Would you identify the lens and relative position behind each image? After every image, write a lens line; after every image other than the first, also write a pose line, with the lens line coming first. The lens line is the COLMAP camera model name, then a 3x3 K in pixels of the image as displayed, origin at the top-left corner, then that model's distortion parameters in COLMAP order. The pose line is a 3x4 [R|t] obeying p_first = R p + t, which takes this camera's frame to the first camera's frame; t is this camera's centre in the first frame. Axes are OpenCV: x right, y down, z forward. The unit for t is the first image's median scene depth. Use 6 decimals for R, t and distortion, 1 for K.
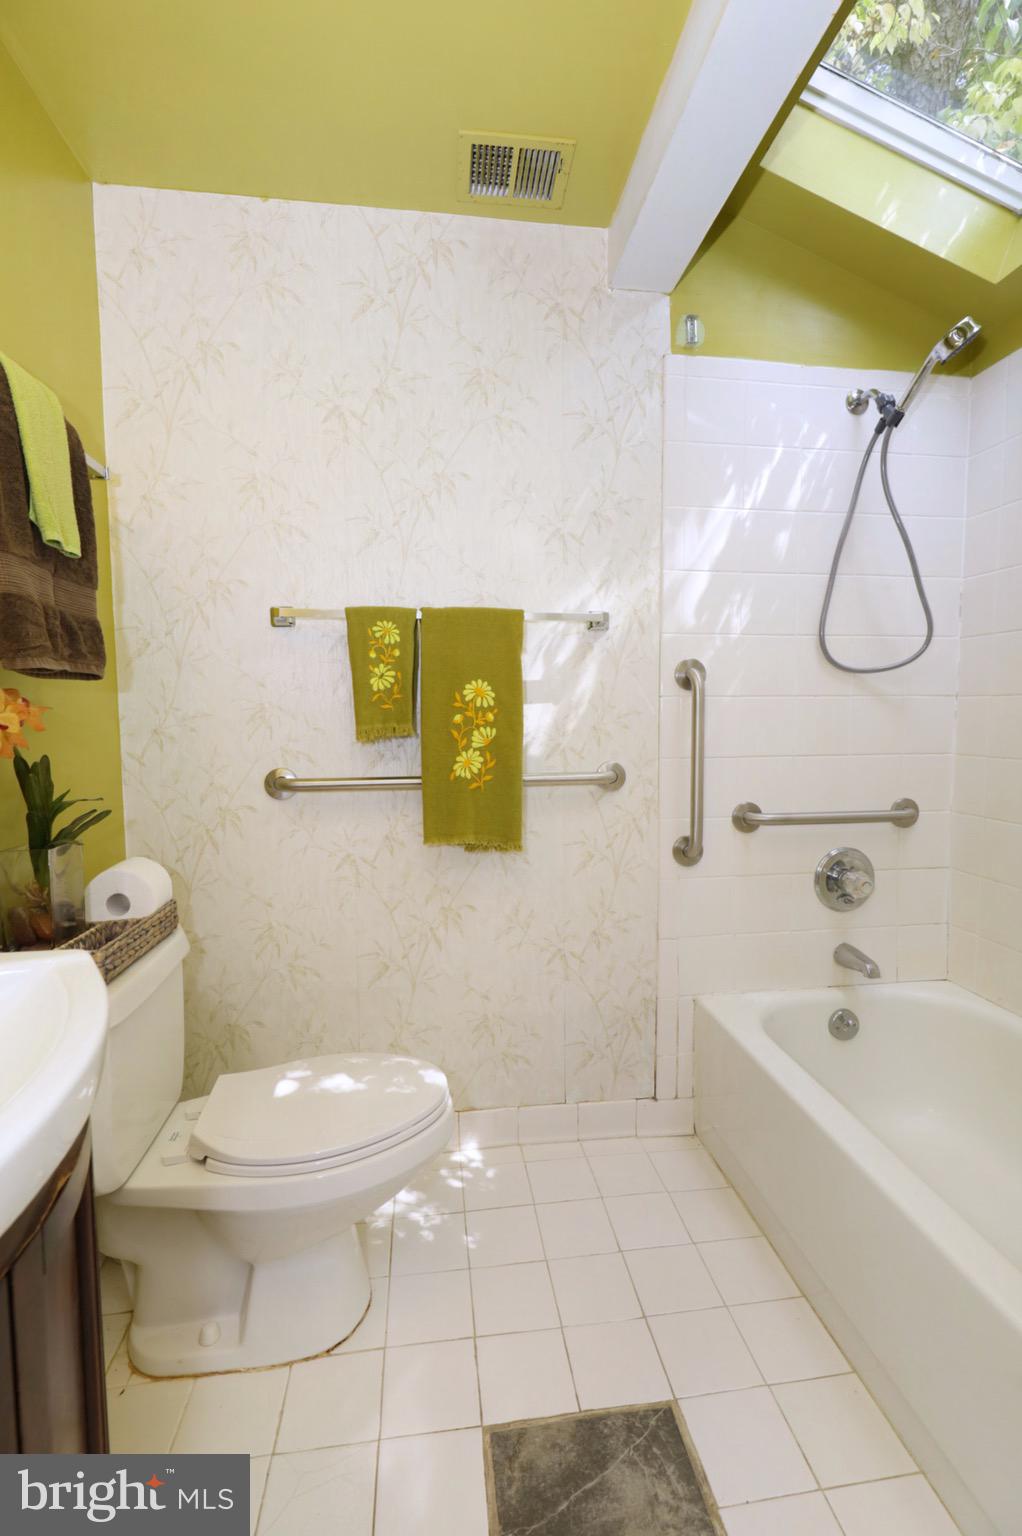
lens RADIAL K [[711.5, 0, 513.2], [0, 711.5, 770.9], [0, 0, 1]] dist [0.003166, -0.000182]
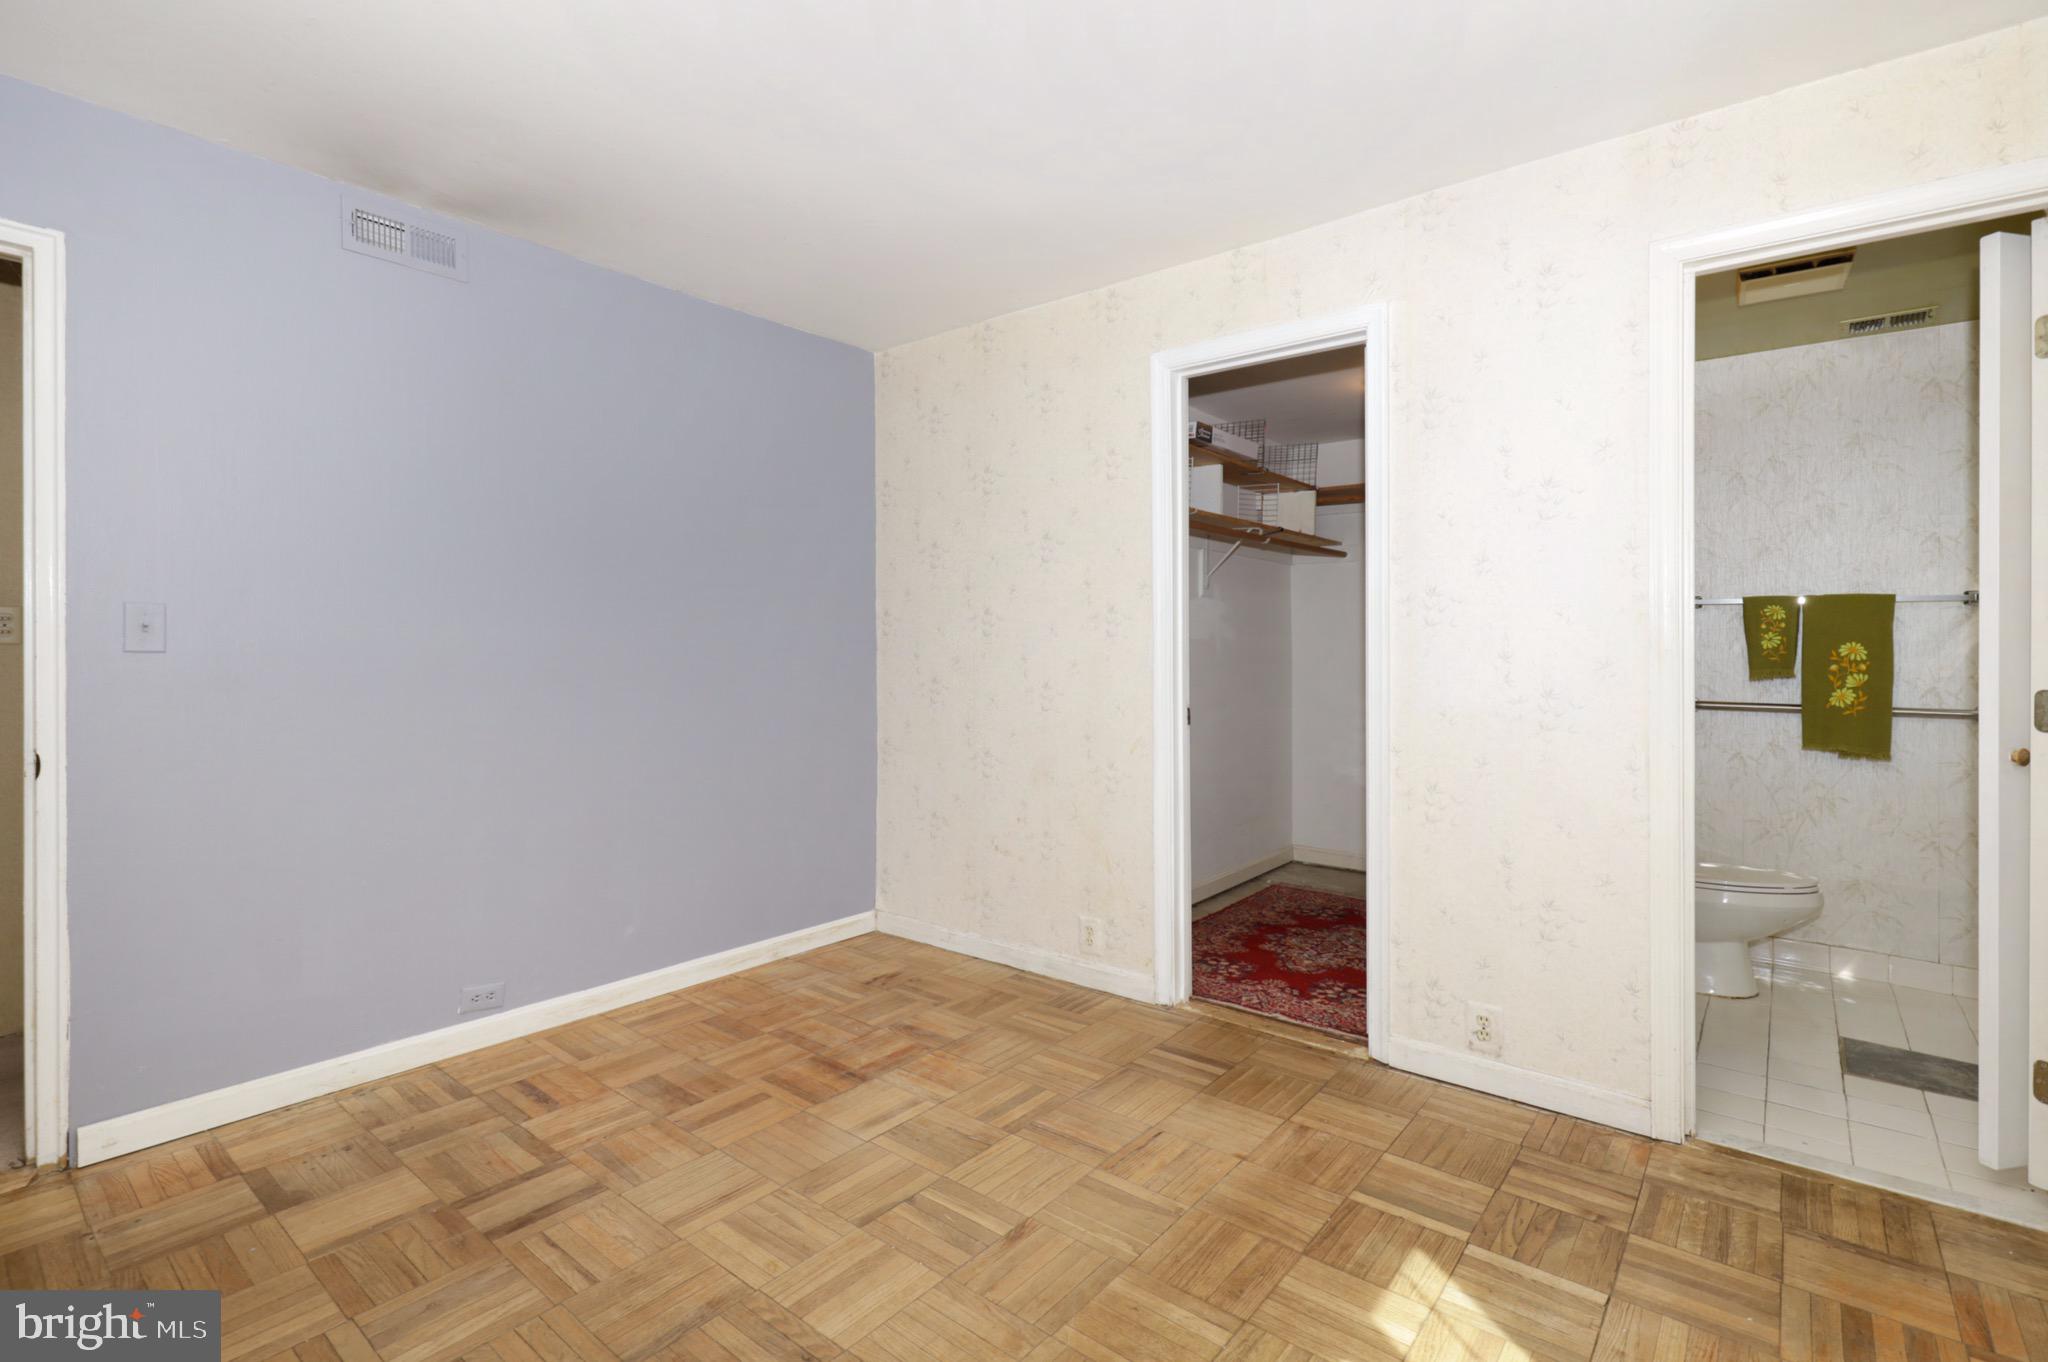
lens RADIAL K [[948.6, 0, 992.0], [0, 948.6, 640.0], [0, 0, 1]] dist [0.003166, -0.000182]
pose [[0.683561, 0.010134, -0.729823, 0.174600], [-0.055785, 0.997704, -0.038396, 0.045845], [0.727758, 0.066959, 0.682557, -1.695493]]
